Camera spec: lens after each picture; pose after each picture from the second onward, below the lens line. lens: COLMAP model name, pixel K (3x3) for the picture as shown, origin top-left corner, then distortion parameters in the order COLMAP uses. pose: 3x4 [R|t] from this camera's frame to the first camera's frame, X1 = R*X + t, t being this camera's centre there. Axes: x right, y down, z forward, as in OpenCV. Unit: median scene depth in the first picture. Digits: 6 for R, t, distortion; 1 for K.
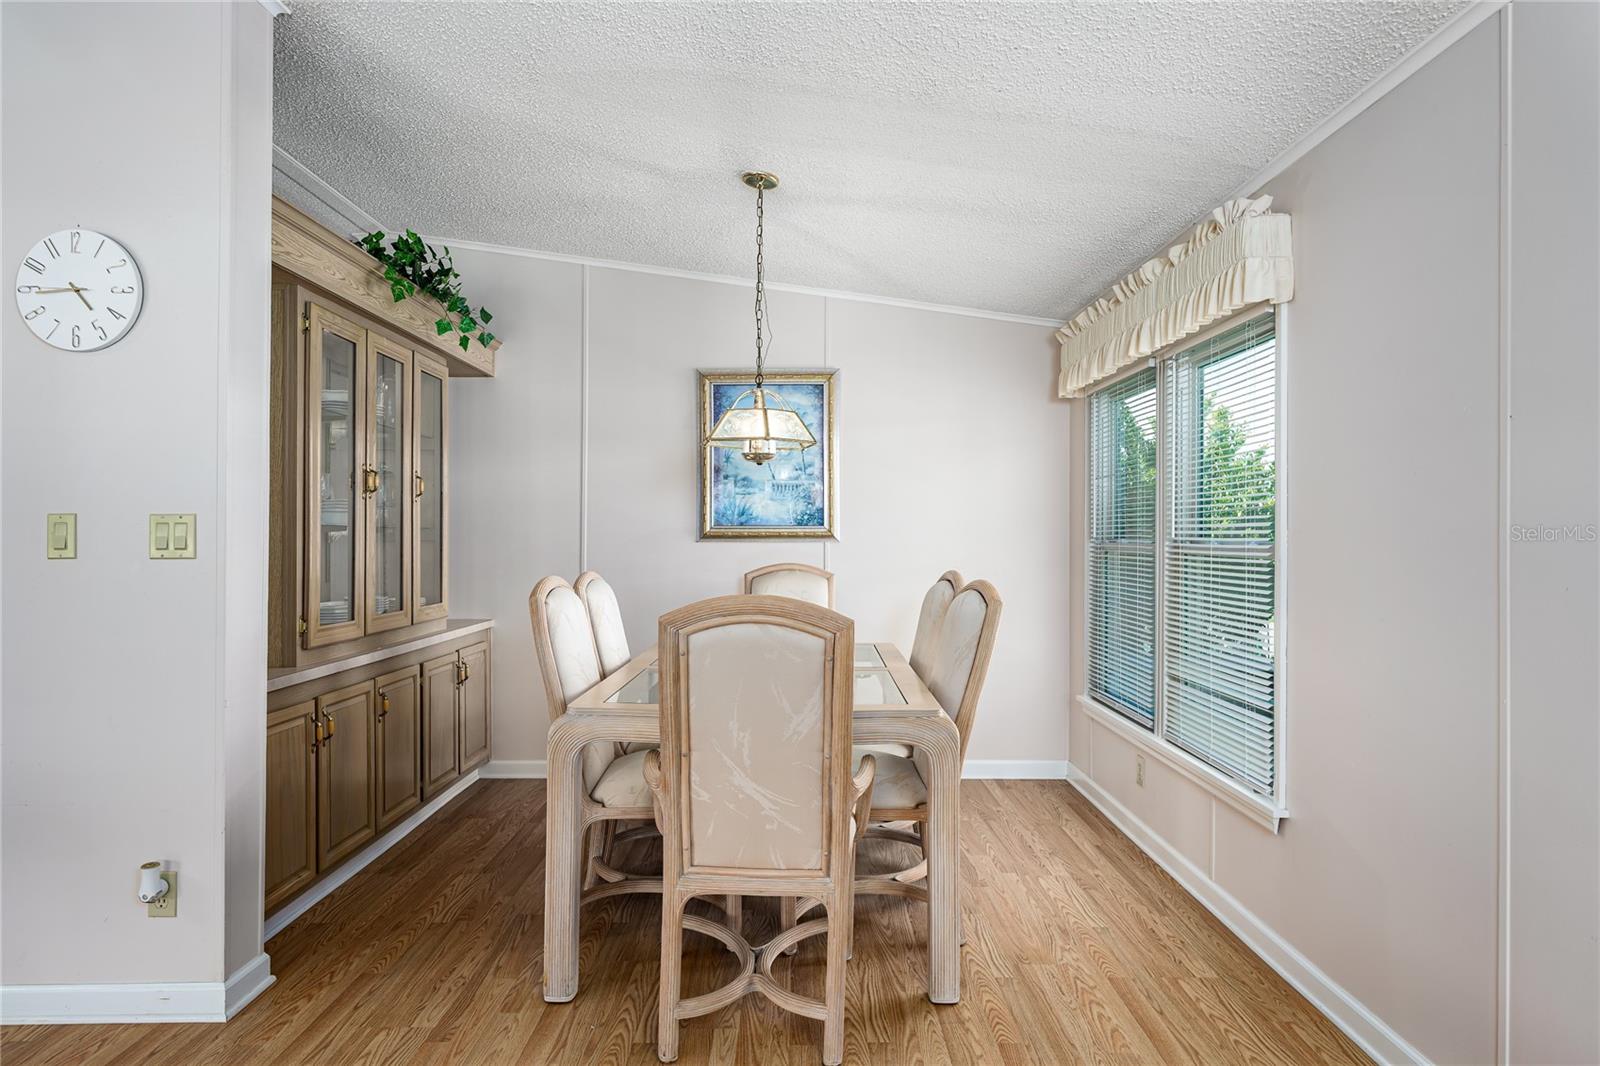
lens RADIAL K [[912.1, 0, 799.1], [0, 912.1, 535.8], [0, 0, 1]] dist [0.003975, 0.000902]
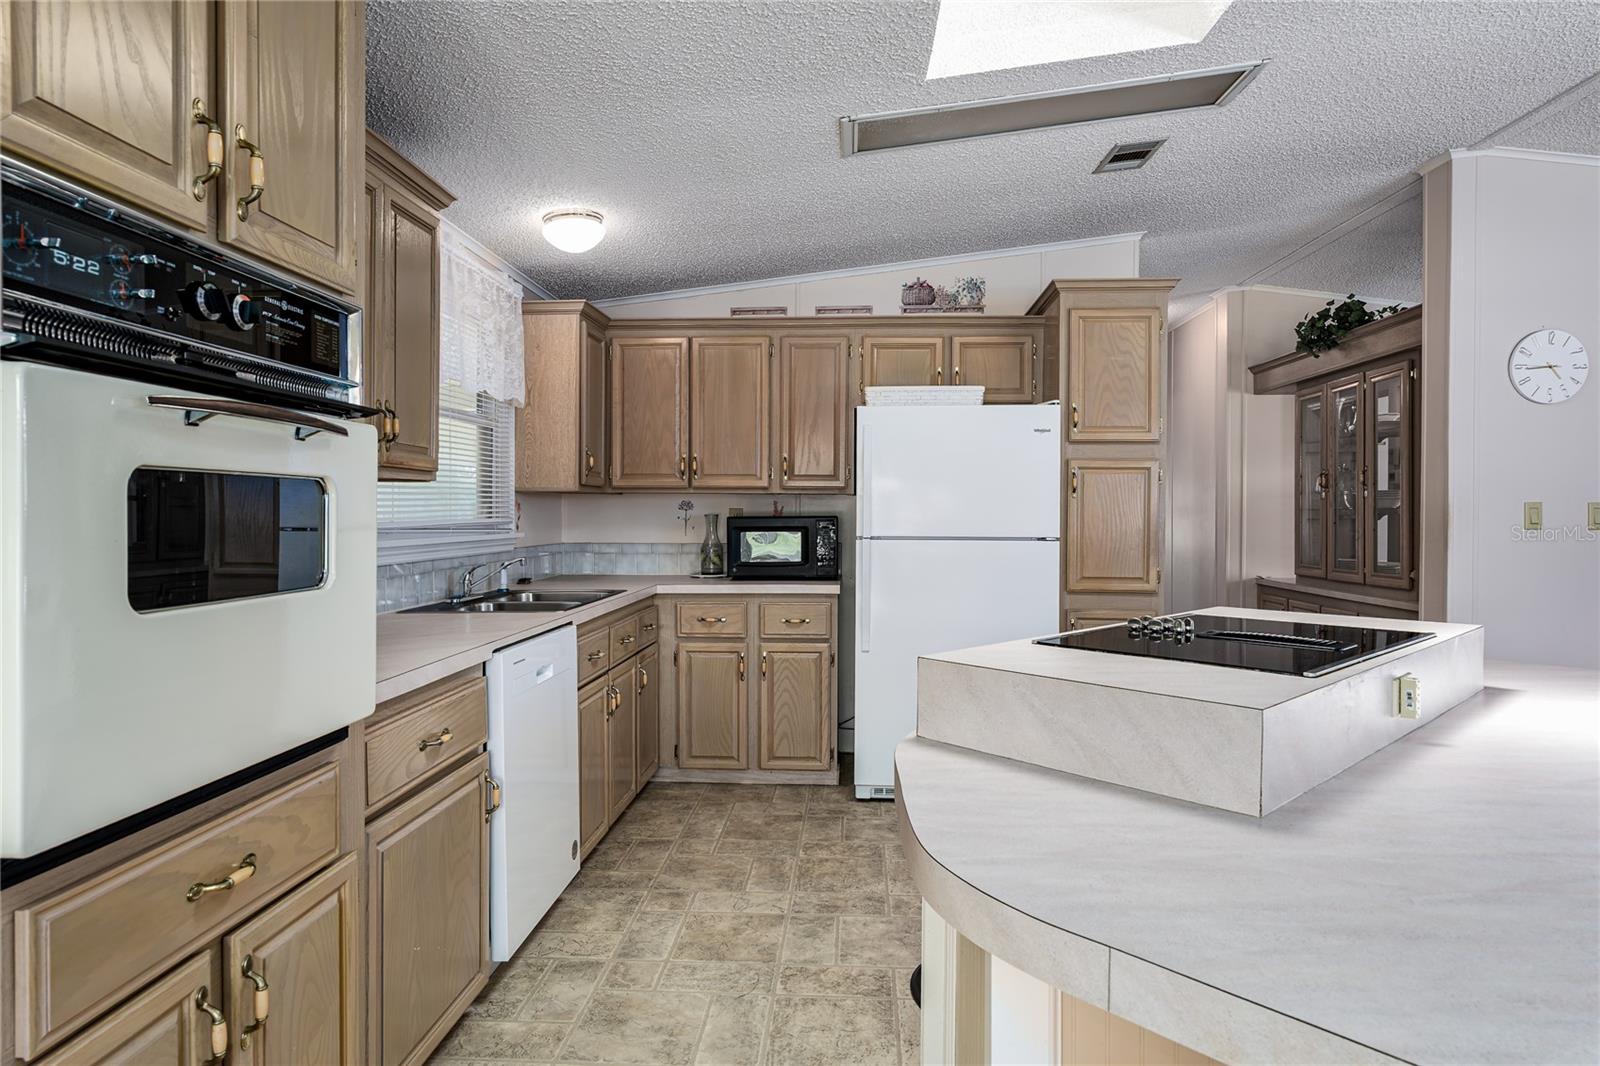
lens RADIAL K [[912.1, 0, 801.8], [0, 912.1, 528.2], [0, 0, 1]] dist [0.003975, 0.000902]
pose [[0.998604, 0.001101, -0.052805, -2.045584], [-0.000658, 0.999964, 0.008410, 0.008497], [0.052812, -0.008364, 0.998569, -0.715490]]
